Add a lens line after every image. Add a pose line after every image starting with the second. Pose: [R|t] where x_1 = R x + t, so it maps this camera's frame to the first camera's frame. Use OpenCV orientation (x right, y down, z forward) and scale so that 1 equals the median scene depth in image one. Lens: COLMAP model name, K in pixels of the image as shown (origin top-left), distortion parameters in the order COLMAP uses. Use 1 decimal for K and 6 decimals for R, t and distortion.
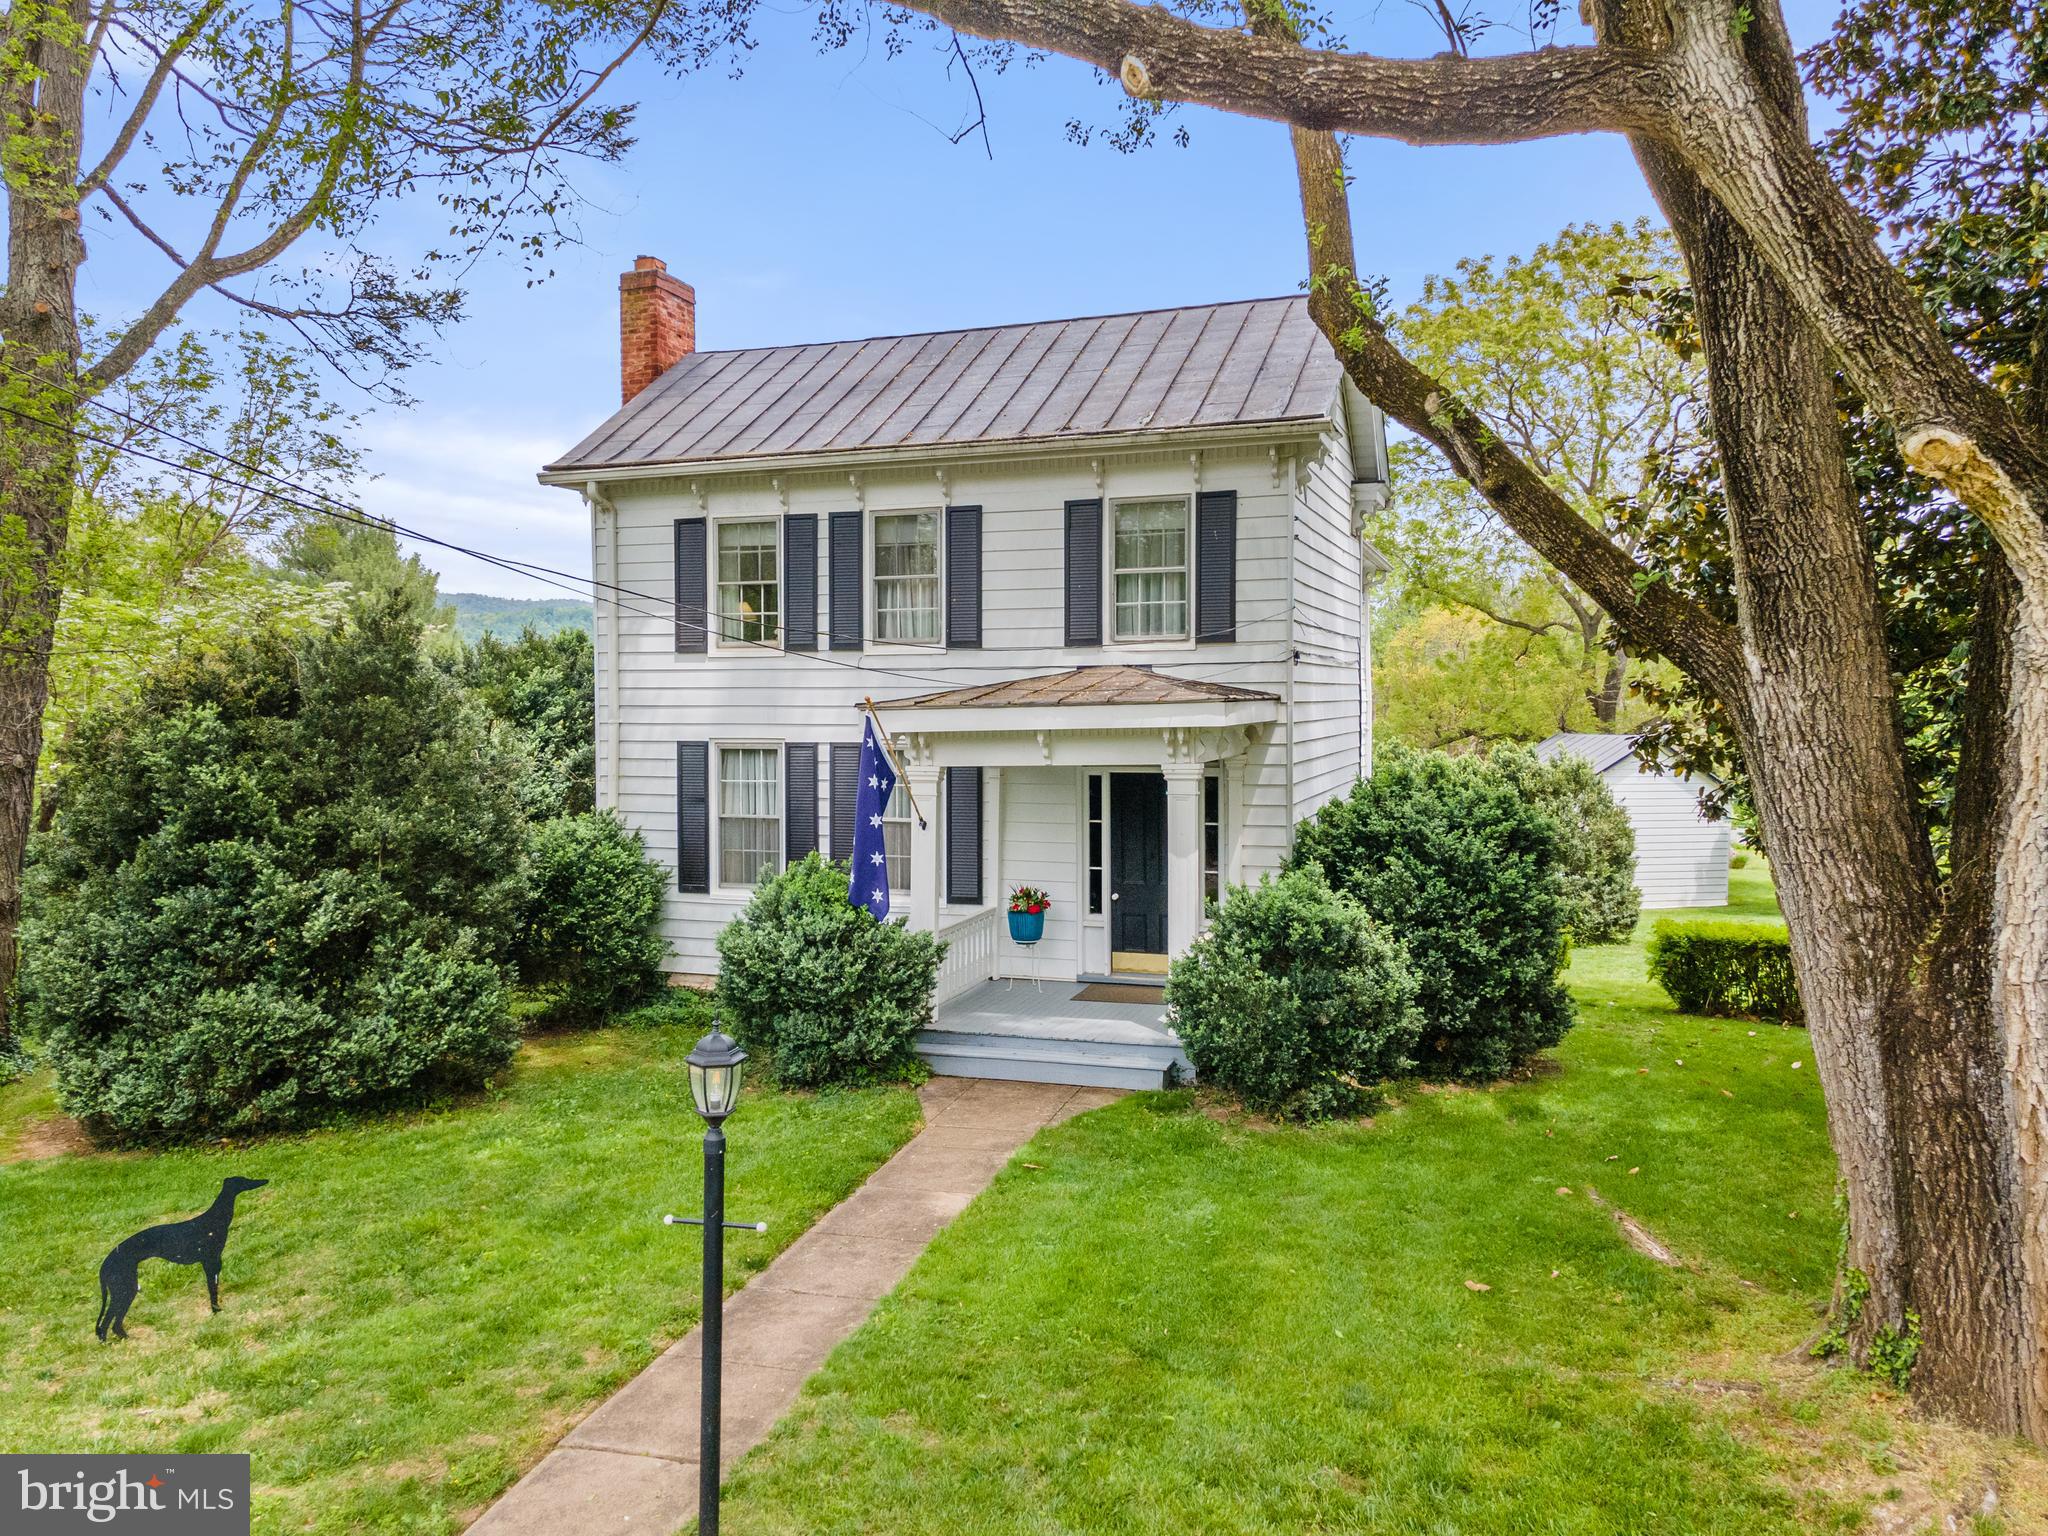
lens RADIAL K [[1479.2, 0, 983.1], [0, 1479.2, 773.2], [0, 0, 1]] dist [0.025425, 0.066703]
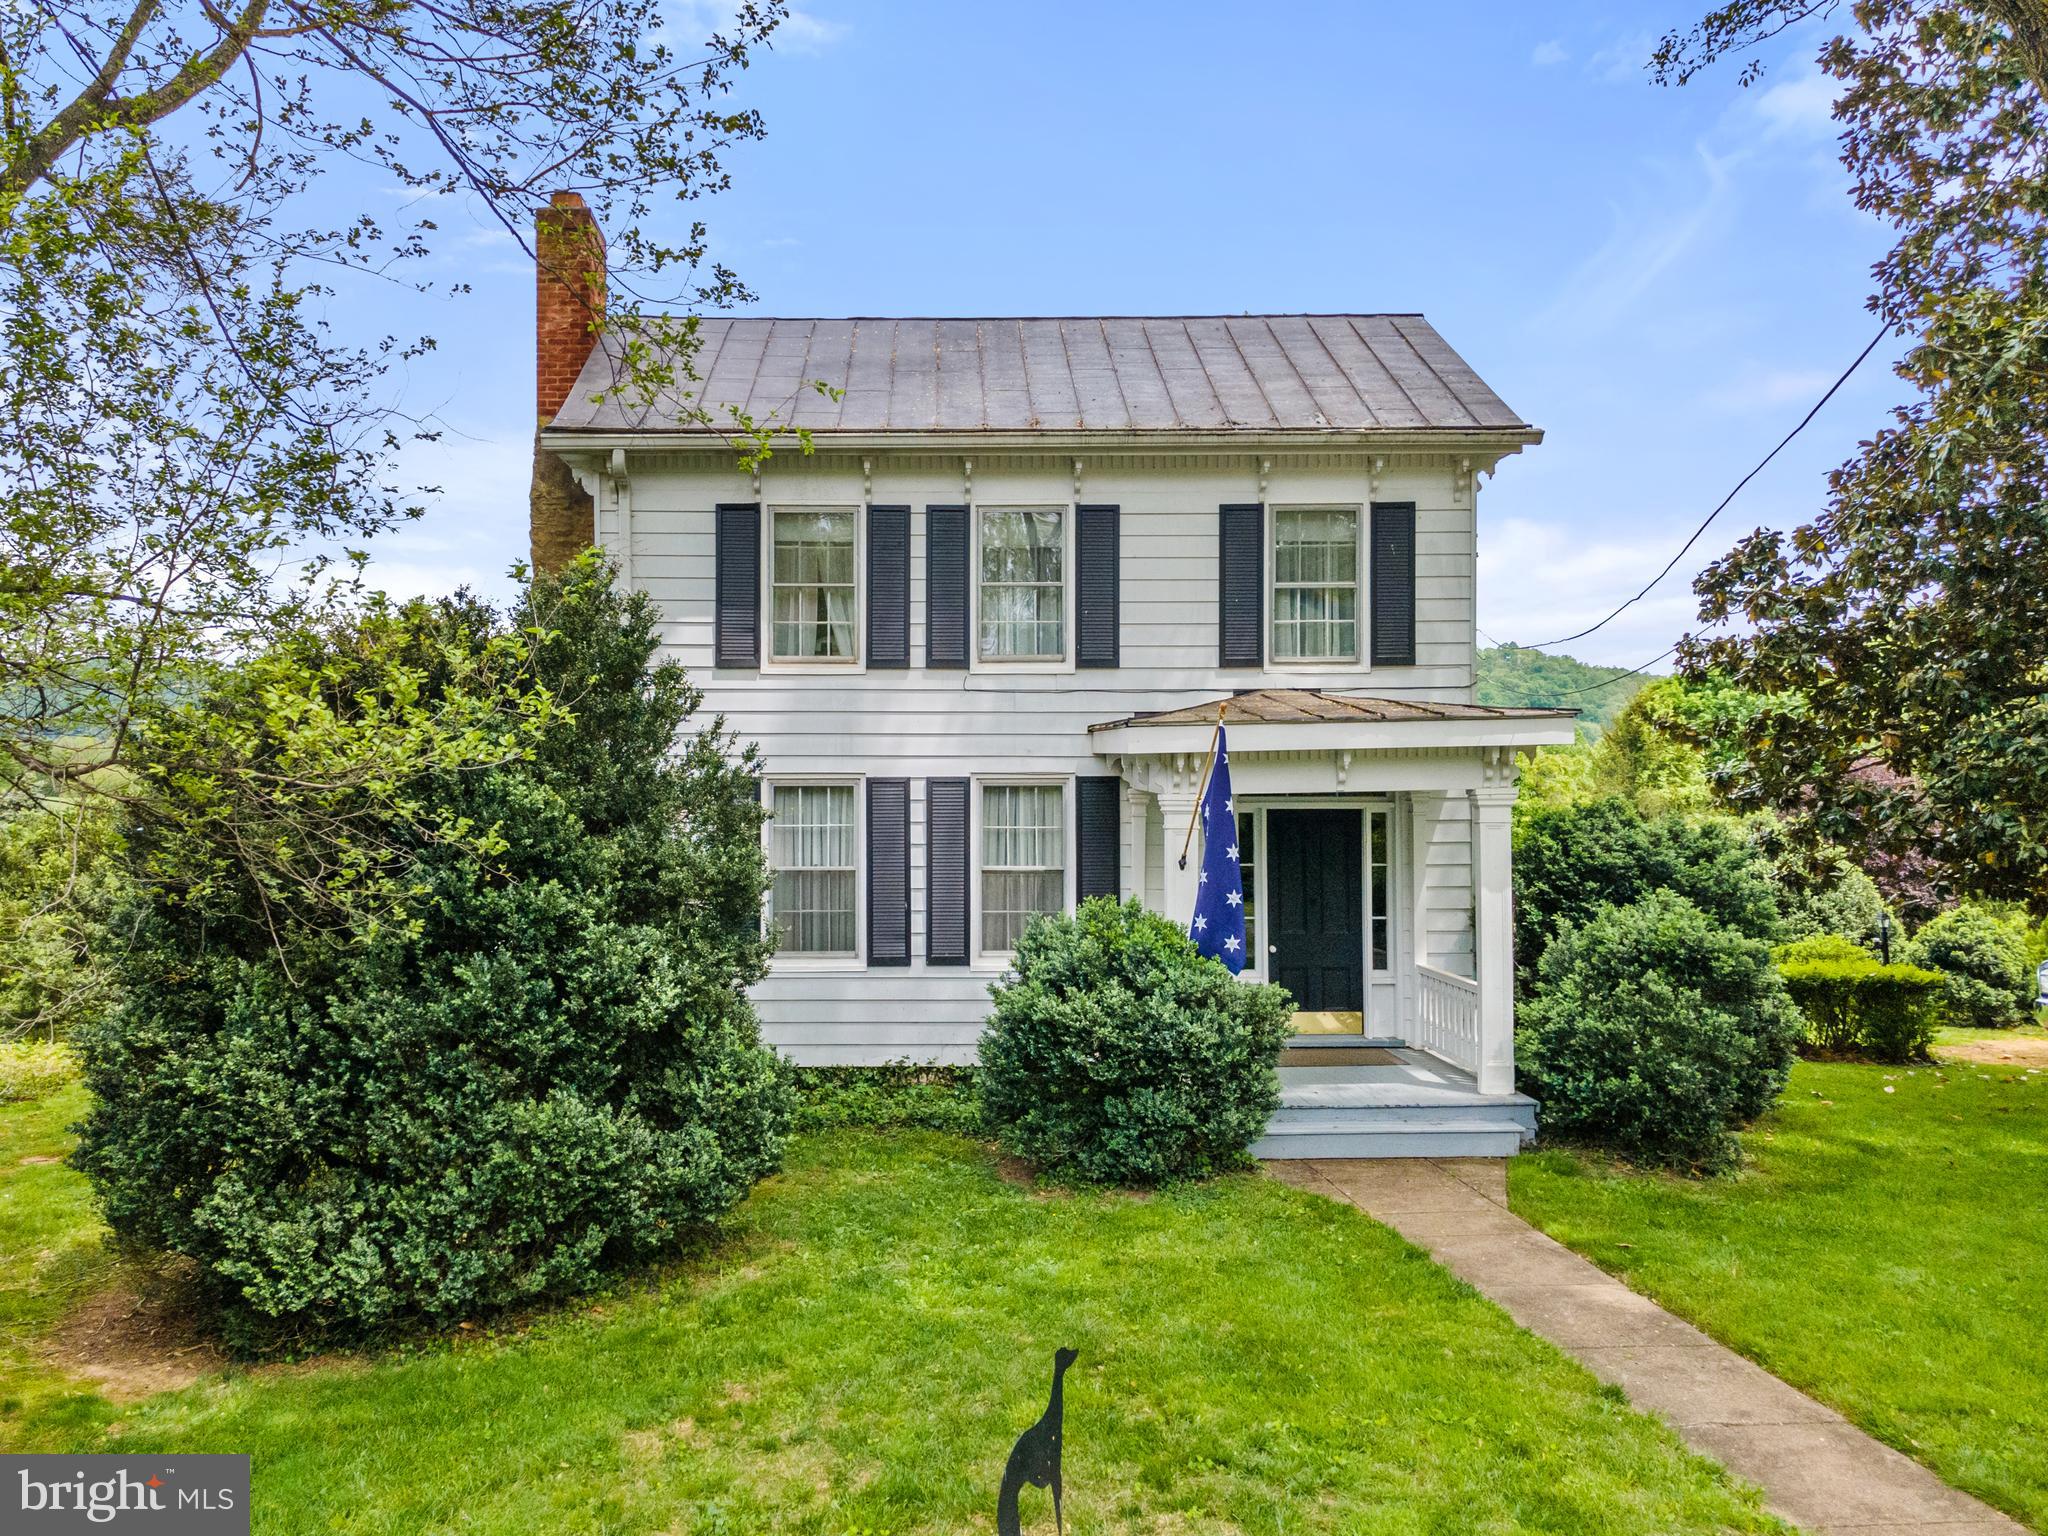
lens RADIAL K [[1553.5, 0, 1024.0], [0, 1553.5, 768.0], [0, 0, 1]] dist [0.027682, -0.005156]
pose [[0.944191, 0.004788, 0.329365, -0.355939], [0.013592, 0.998476, -0.053480, 0.022472], [-0.329119, 0.054972, 0.942687, 0.160813]]
